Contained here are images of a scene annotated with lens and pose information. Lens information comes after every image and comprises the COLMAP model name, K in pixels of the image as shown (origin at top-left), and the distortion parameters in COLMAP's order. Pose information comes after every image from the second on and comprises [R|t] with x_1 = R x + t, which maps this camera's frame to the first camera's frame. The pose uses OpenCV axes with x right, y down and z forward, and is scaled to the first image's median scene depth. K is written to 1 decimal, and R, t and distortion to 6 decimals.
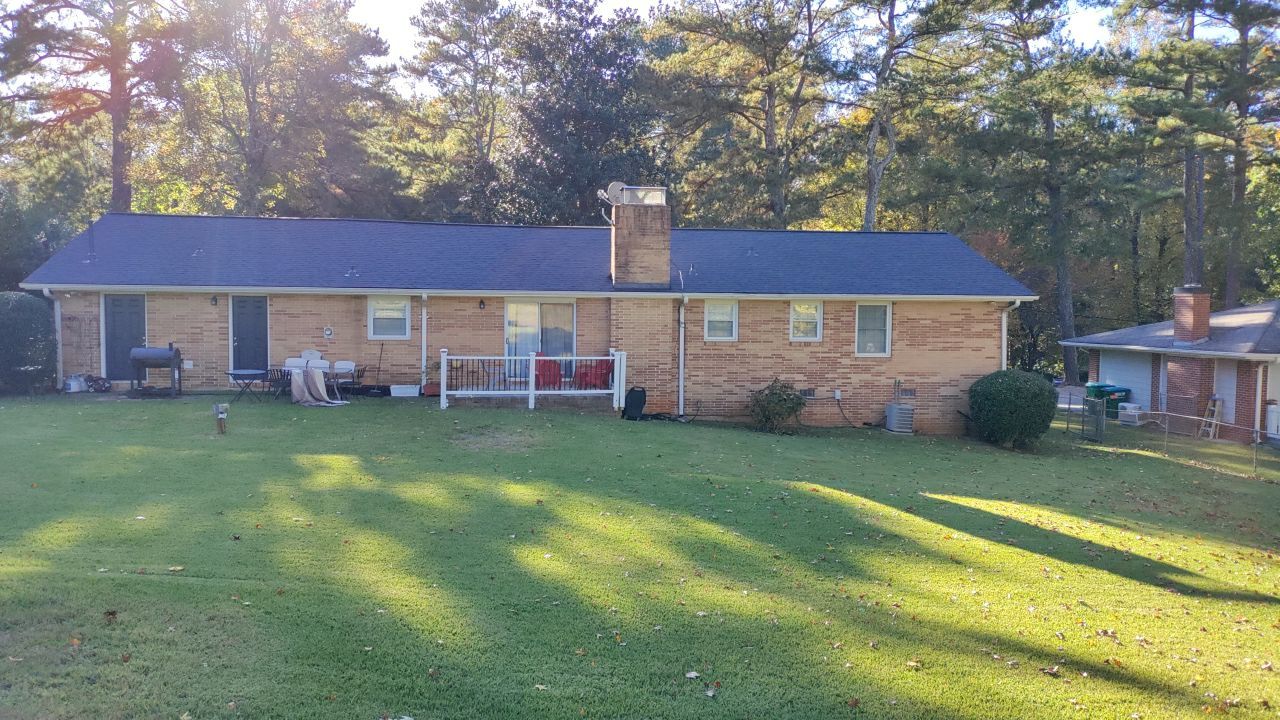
lens RADIAL K [[898.5, 0, 640.1], [0, 898.5, 359.9], [0, 0, 1]] dist [0.014972, -0.004939]
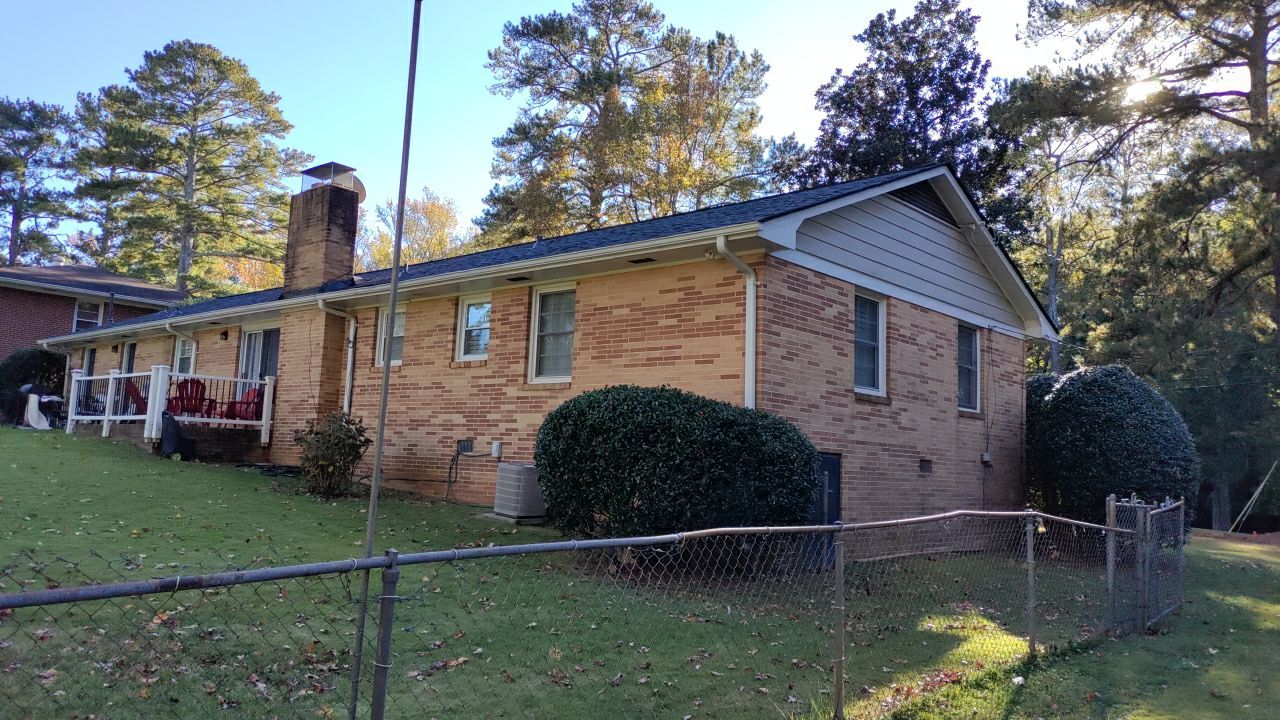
lens RADIAL K [[898.5, 0, 640.8], [0, 898.5, 357.4], [0, 0, 1]] dist [0.014972, -0.004939]
pose [[0.672436, -0.061653, -0.737583, 0.708330], [-0.072291, 0.986290, -0.148347, 0.059163], [0.736616, 0.153075, 0.658760, 0.684193]]
